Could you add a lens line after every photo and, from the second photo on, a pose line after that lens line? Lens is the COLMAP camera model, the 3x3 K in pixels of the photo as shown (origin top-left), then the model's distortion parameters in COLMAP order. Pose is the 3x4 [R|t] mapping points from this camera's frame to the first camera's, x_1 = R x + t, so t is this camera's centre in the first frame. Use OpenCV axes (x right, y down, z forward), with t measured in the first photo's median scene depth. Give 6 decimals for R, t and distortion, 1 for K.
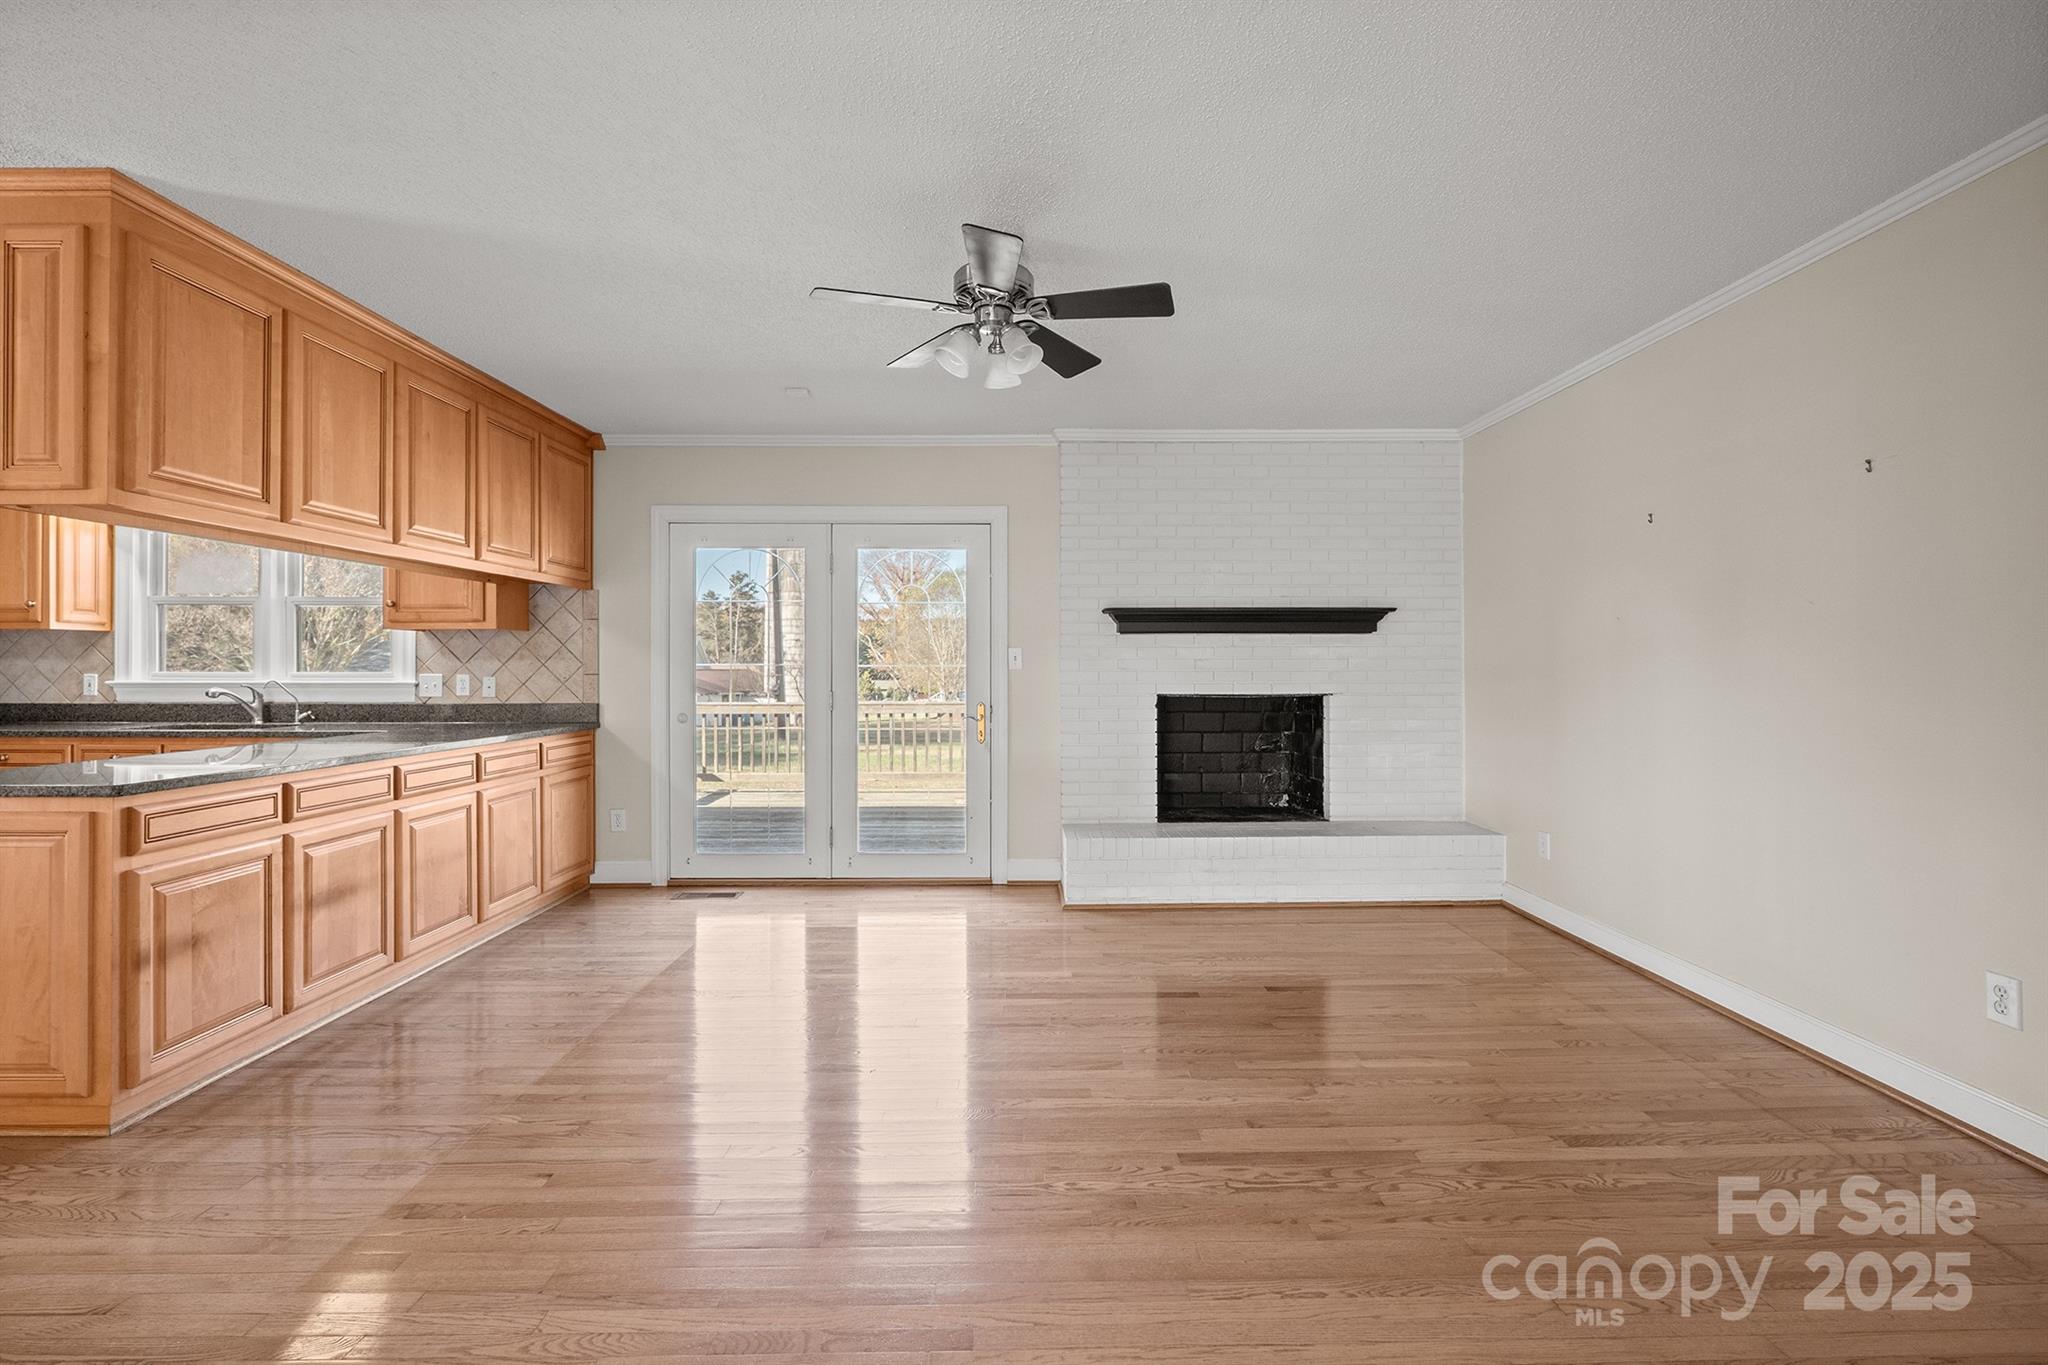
lens RADIAL K [[867.0, 0, 1016.4], [0, 867.0, 671.7], [0, 0, 1]] dist [-0.010492, 0.000732]
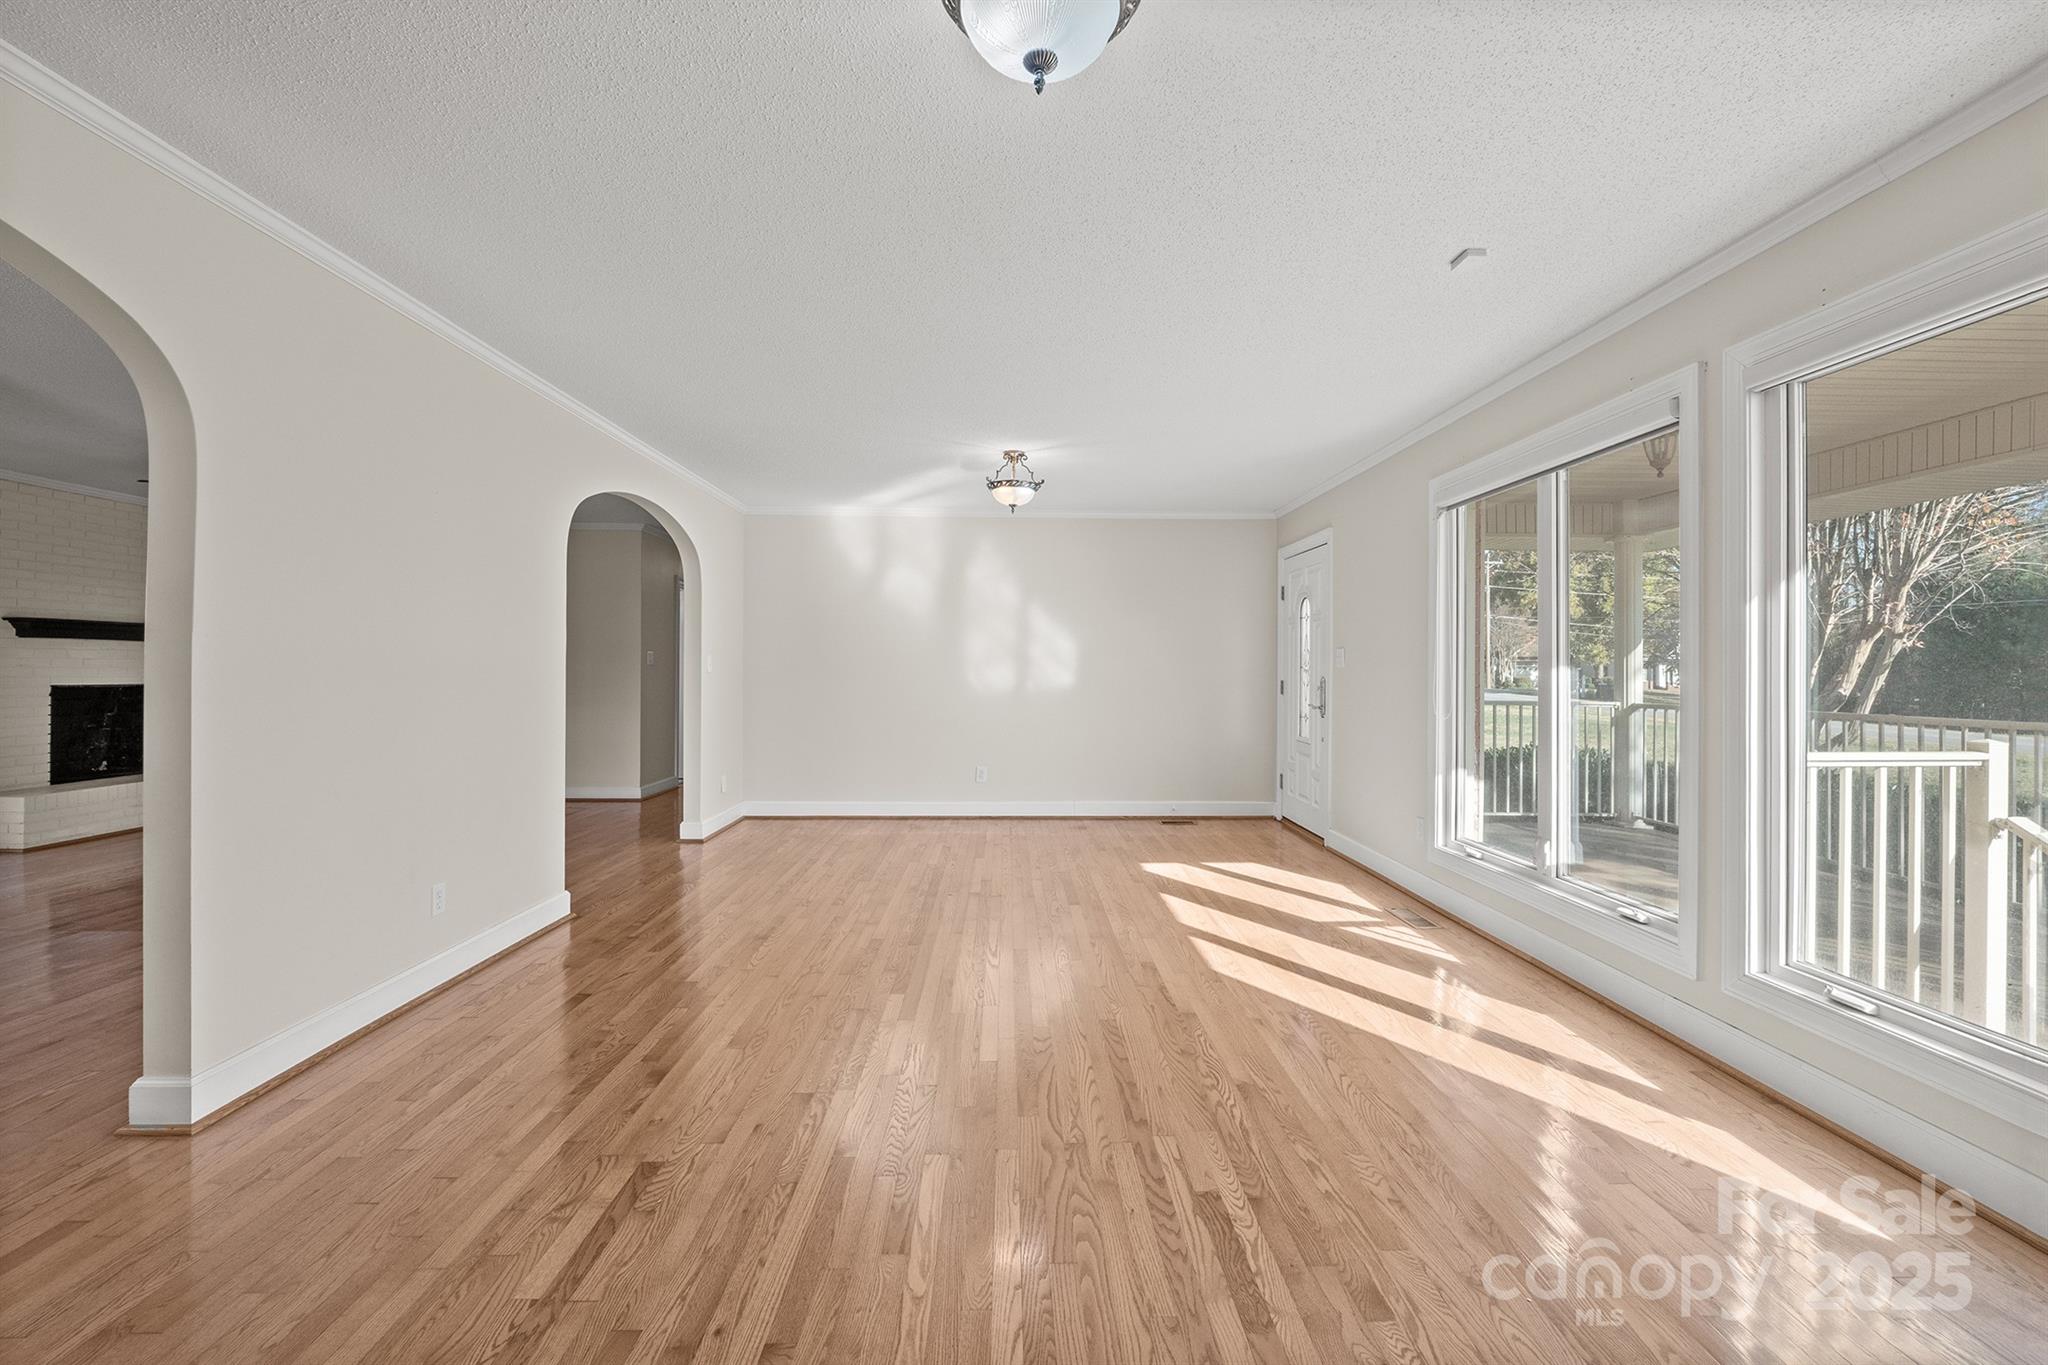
lens RADIAL K [[867.0, 0, 1020.7], [0, 867.0, 657.4], [0, 0, 1]] dist [-0.010492, 0.000732]
pose [[0.004407, 0.009412, 0.999946, -1.094155], [0.001145, 0.999955, -0.009418, -0.001110], [-0.999990, 0.001186, 0.004396, -0.436577]]
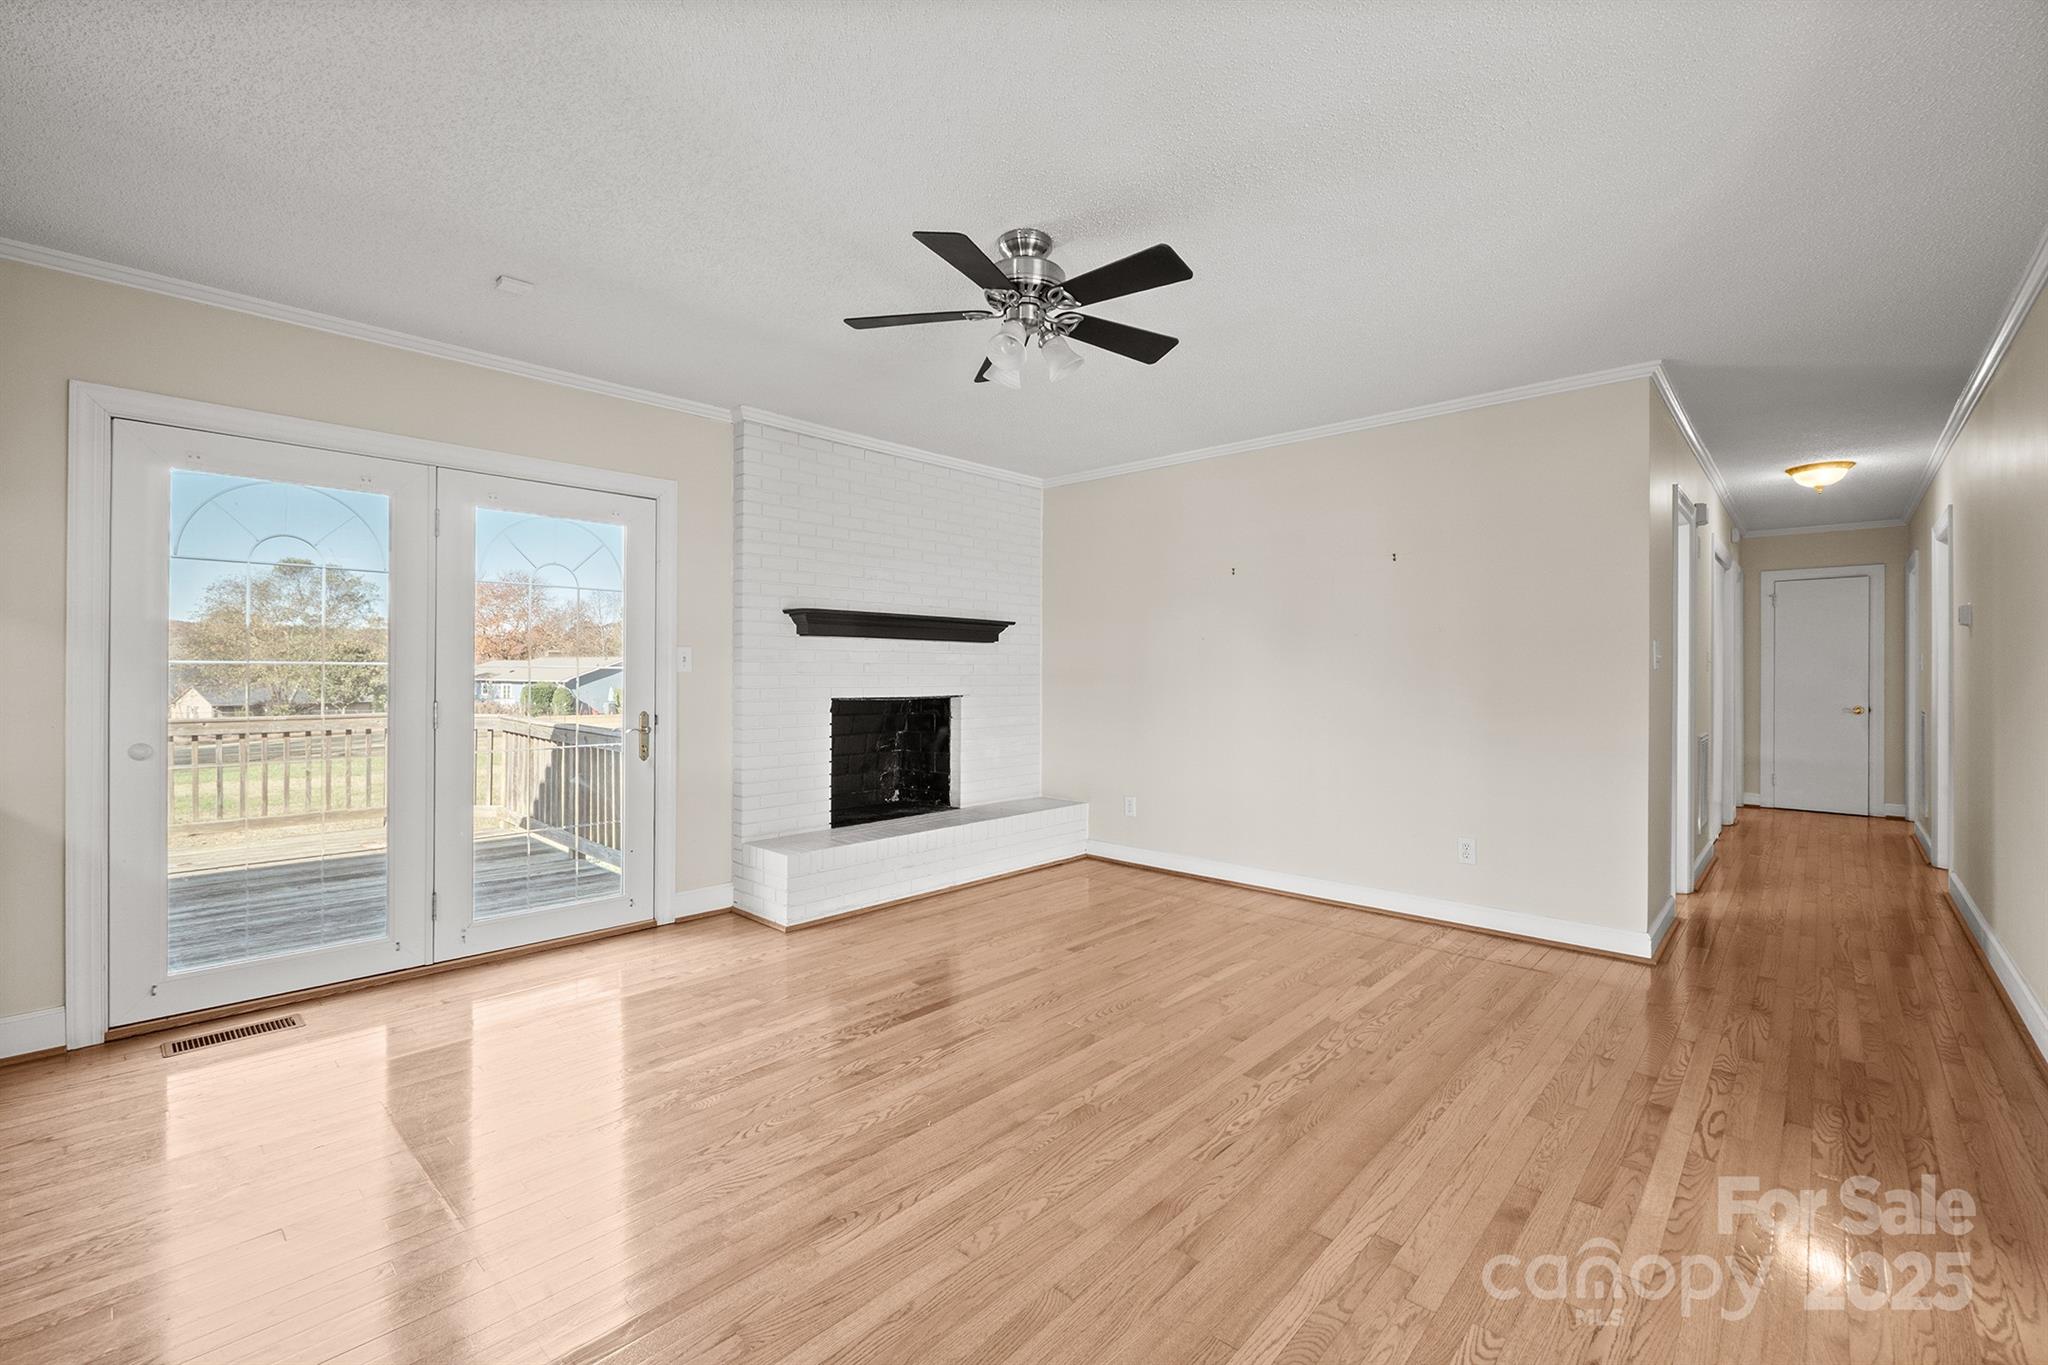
lens RADIAL K [[867.0, 0, 1024.4], [0, 867.0, 671.2], [0, 0, 1]] dist [-0.010492, 0.000732]
pose [[0.692487, 0.005614, 0.721409, -0.394416], [-0.004872, 0.999983, -0.003104, -0.002530], [-0.721414, -0.001365, 0.692502, 0.161845]]
